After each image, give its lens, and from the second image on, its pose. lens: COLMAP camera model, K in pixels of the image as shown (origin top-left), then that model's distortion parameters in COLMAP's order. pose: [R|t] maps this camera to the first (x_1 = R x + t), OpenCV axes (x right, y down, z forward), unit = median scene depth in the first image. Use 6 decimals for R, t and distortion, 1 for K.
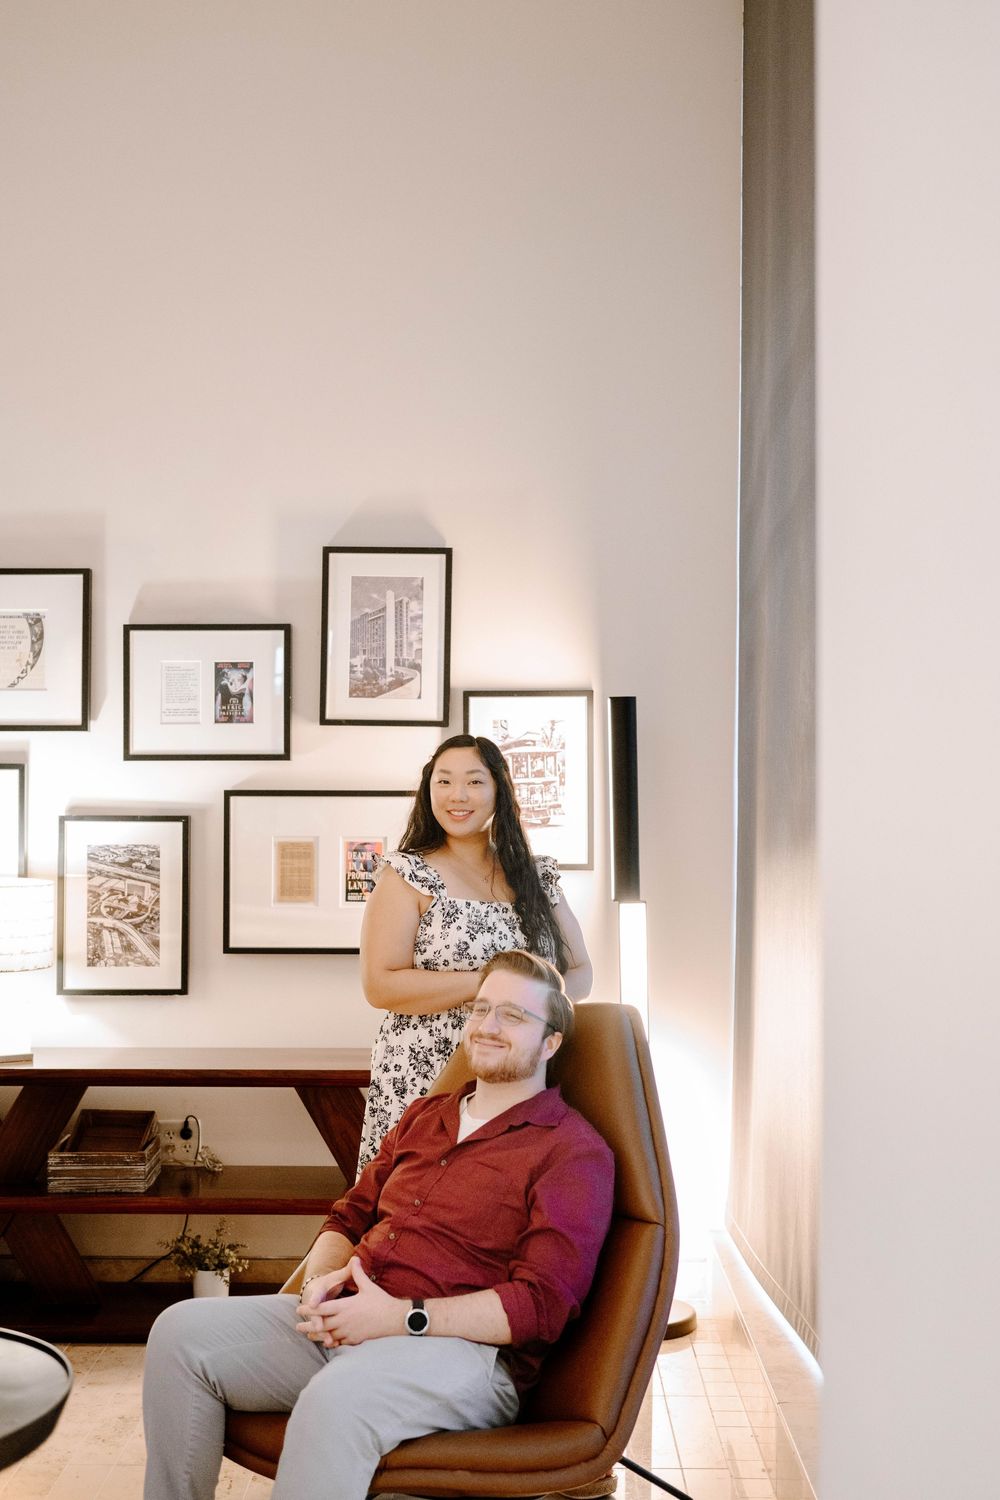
lens RADIAL K [[1793.8, 0, 494.2], [0, 1793.8, 760.0], [0, 0, 1]] dist [0.009085, 0.000000]
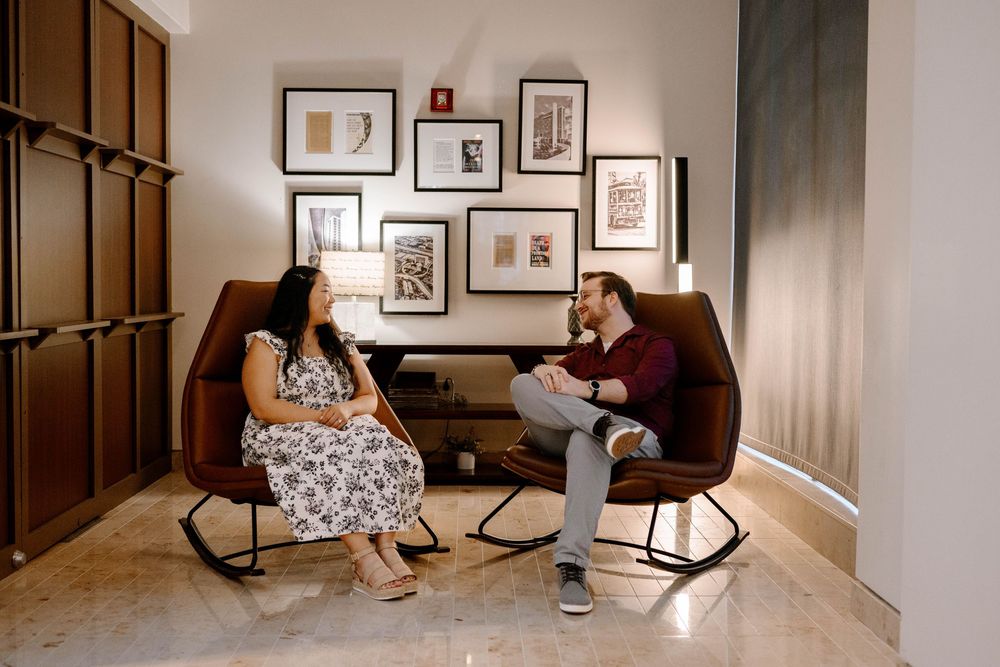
lens RADIAL K [[1195.9, 0, 504.9], [0, 1195.9, 327.3], [0, 0, 1]] dist [0.009085, 0.000000]
pose [[0.999290, 0.004404, 0.037417, -0.157434], [-0.006296, 0.998699, 0.050612, 0.079219], [-0.037145, -0.050811, 0.998017, -0.273711]]
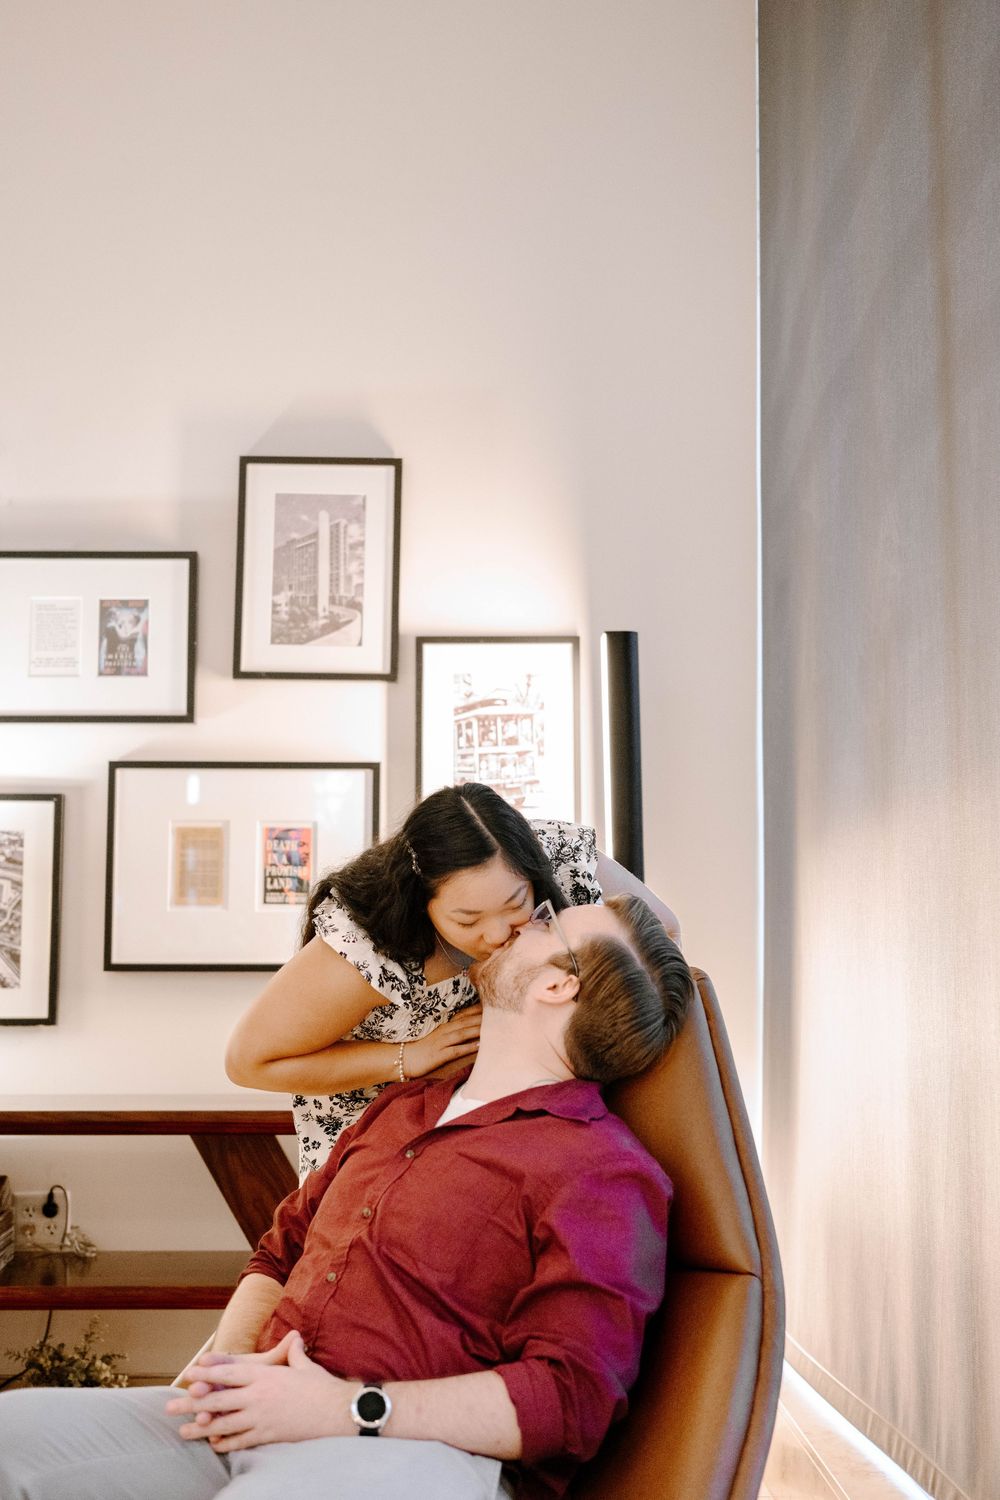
lens RADIAL K [[1793.8, 0, 487.1], [0, 1793.8, 757.0], [0, 0, 1]] dist [0.009085, 0.000000]
pose [[0.999342, 0.002828, 0.036163, -0.014263], [0.000239, 0.996422, -0.084517, 0.081146], [-0.036272, 0.084470, 0.995766, 0.216956]]
